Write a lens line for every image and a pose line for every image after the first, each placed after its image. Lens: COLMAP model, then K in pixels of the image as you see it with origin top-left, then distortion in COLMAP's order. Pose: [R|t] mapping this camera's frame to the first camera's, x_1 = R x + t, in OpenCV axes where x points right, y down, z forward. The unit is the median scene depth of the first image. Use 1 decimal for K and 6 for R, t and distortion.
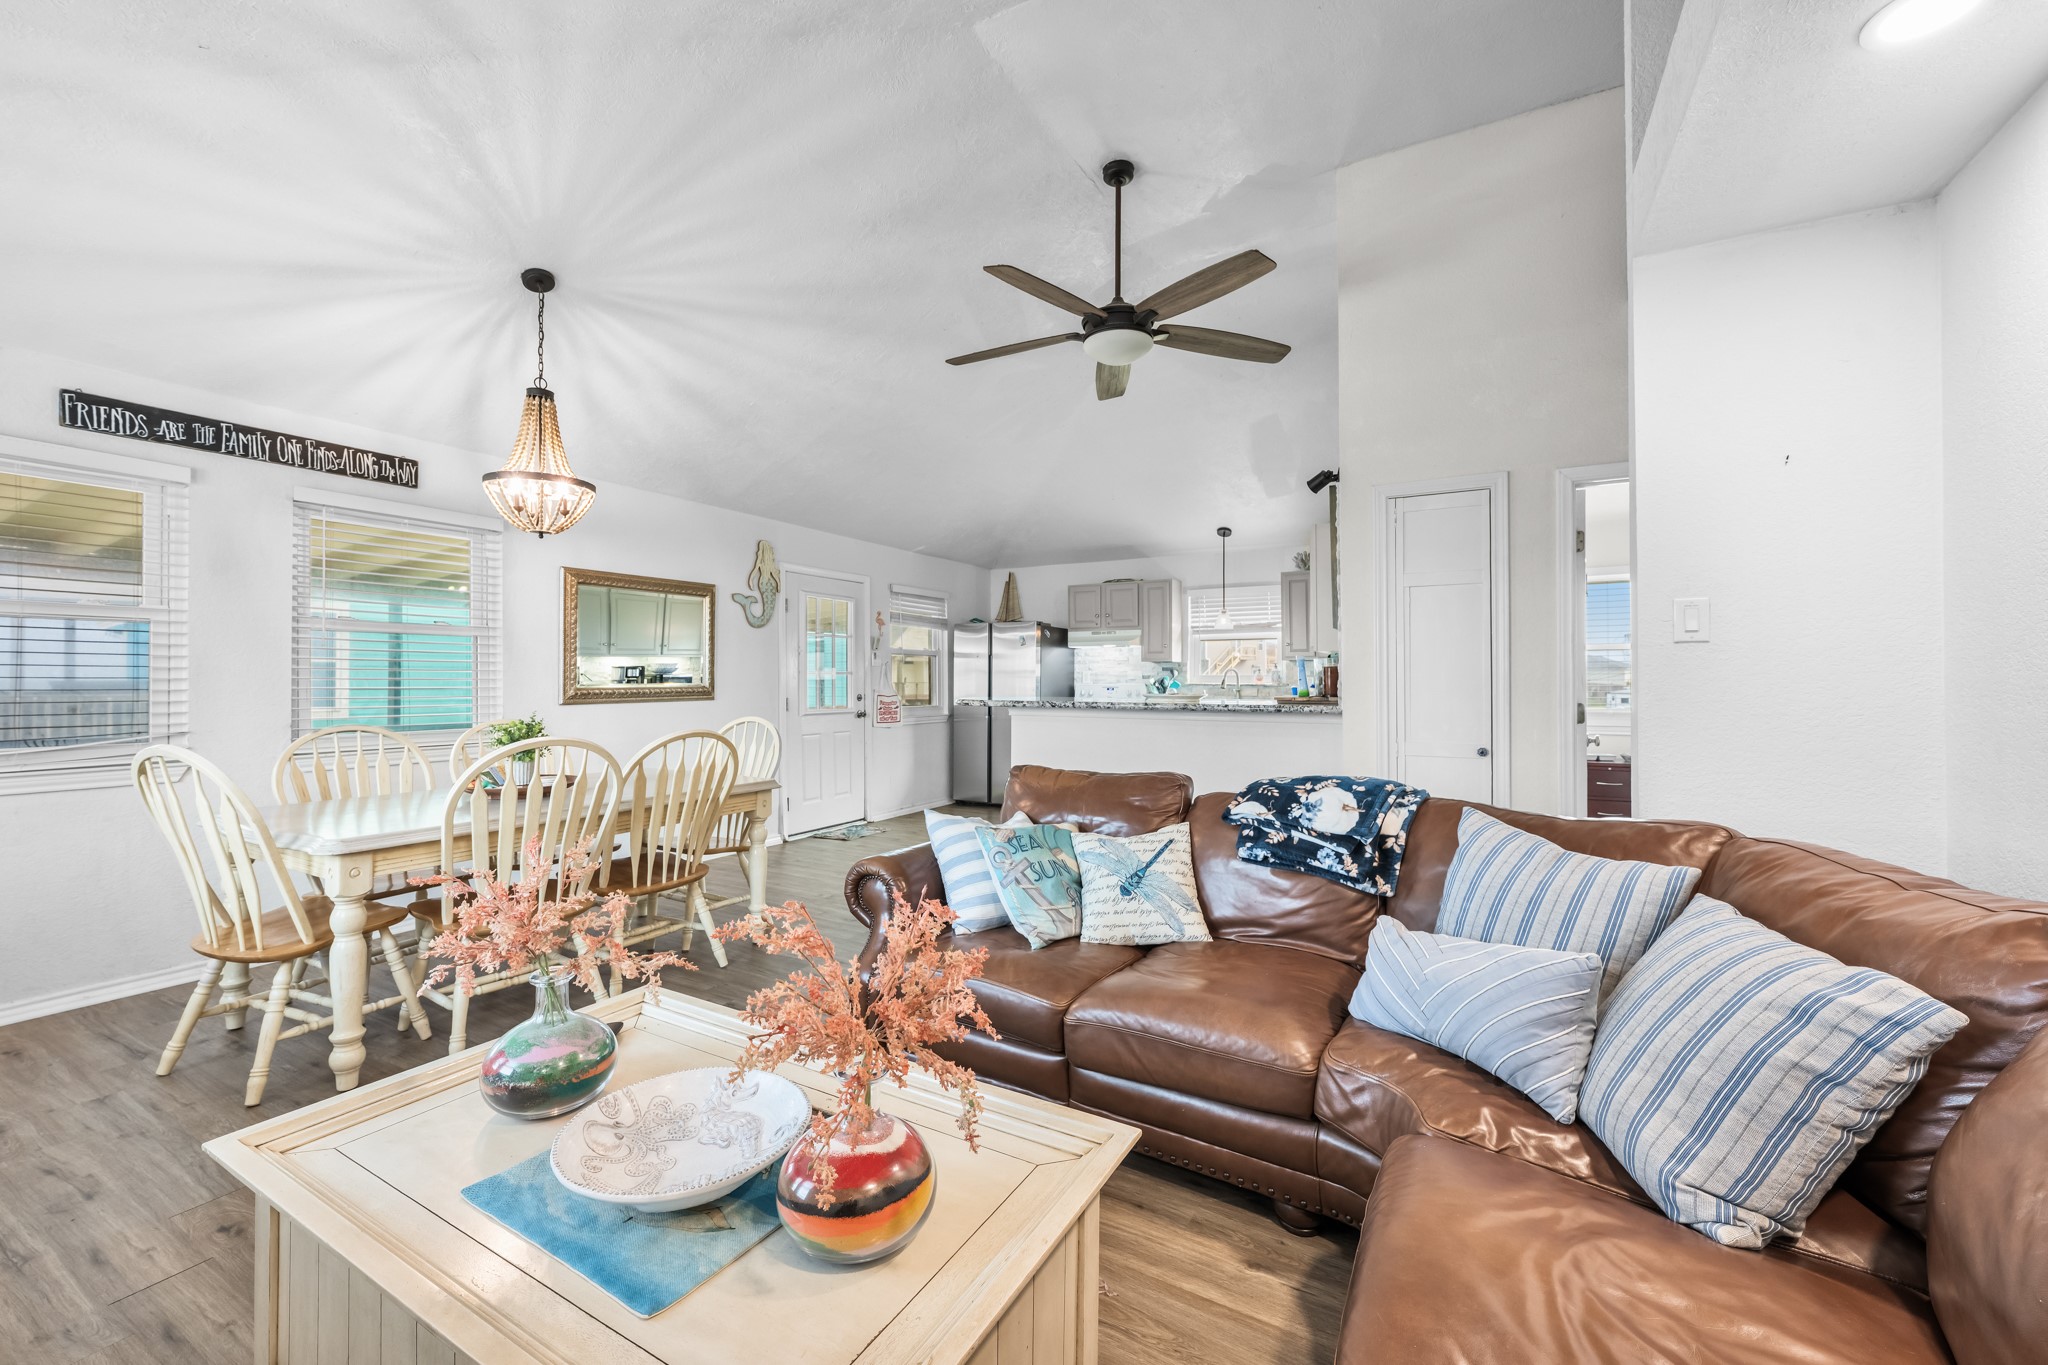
lens RADIAL K [[820.1, 0, 1028.1], [0, 820.1, 674.6], [0, 0, 1]] dist [-0.002542, 0.000835]
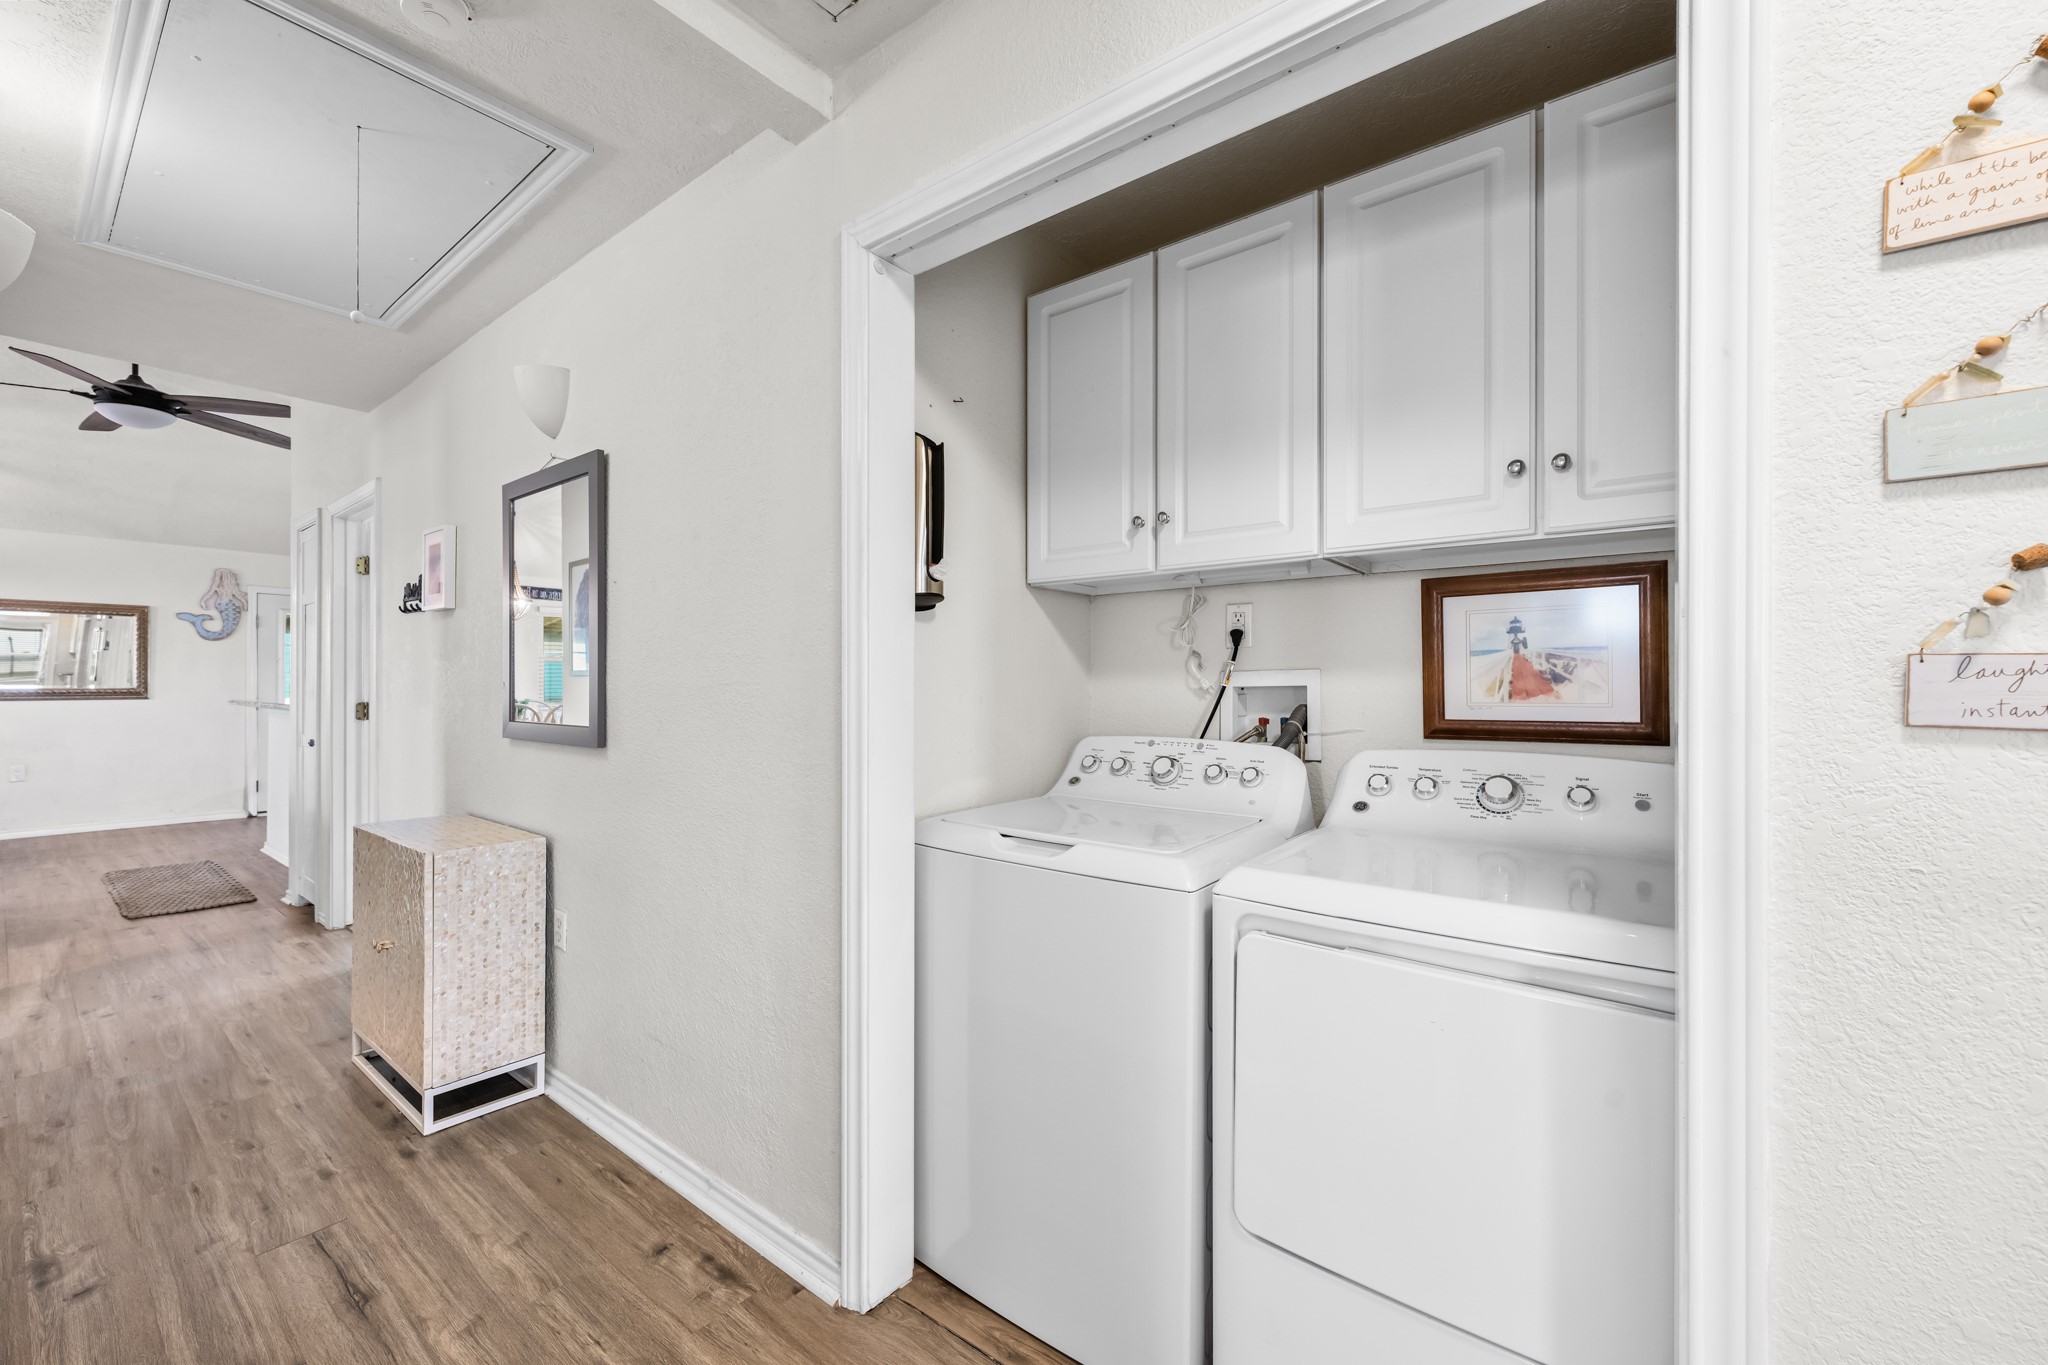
lens RADIAL K [[820.1, 0, 1019.0], [0, 820.1, 683.0], [0, 0, 1]] dist [-0.002542, 0.000835]
pose [[0.984485, -0.001402, -0.175462, 1.065258], [0.002671, 0.999972, 0.006998, 0.001424], [0.175447, -0.007358, 0.984461, 0.008160]]
